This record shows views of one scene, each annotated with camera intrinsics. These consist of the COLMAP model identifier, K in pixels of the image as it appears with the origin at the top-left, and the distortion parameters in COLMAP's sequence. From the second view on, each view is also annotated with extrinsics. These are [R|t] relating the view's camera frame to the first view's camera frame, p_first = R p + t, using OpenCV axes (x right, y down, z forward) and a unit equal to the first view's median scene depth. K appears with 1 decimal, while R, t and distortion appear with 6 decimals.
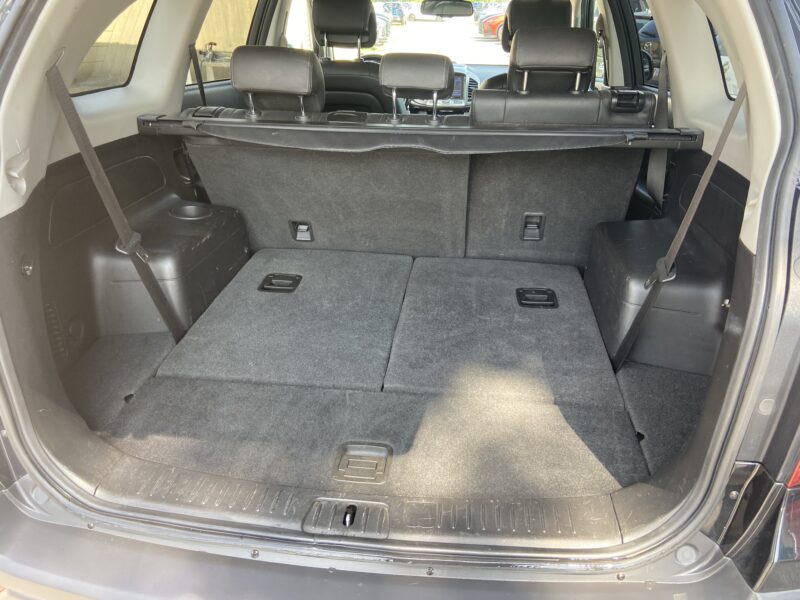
lens RADIAL K [[611.8, 0, 401.8], [0, 611.8, 297.2], [0, 0, 1]] dist [0.098987, -0.116000]
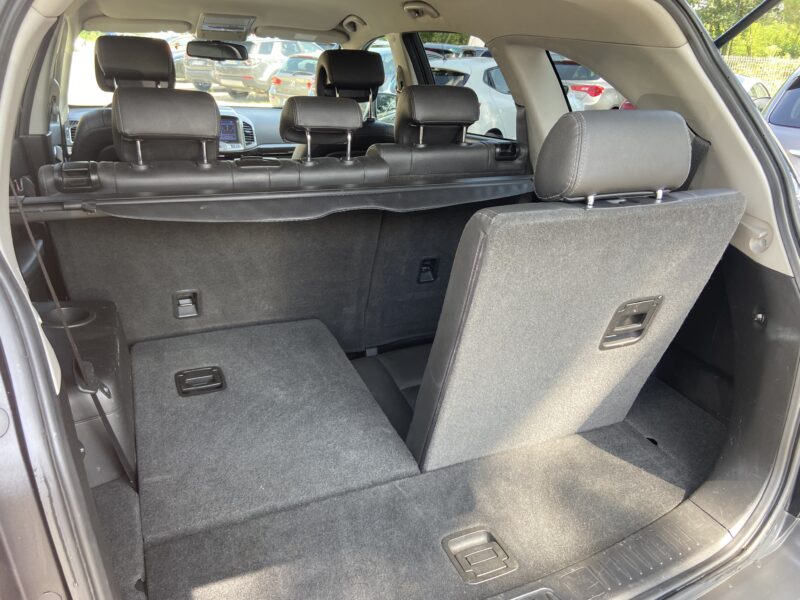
lens RADIAL K [[611.8, 0, 431.5], [0, 611.8, 285.9], [0, 0, 1]] dist [0.098987, -0.116000]
pose [[0.855506, -0.156507, 0.493573, -0.339954], [0.187383, 0.982196, -0.013345, -0.083319], [-0.482697, 0.103904, 0.869602, 0.119293]]
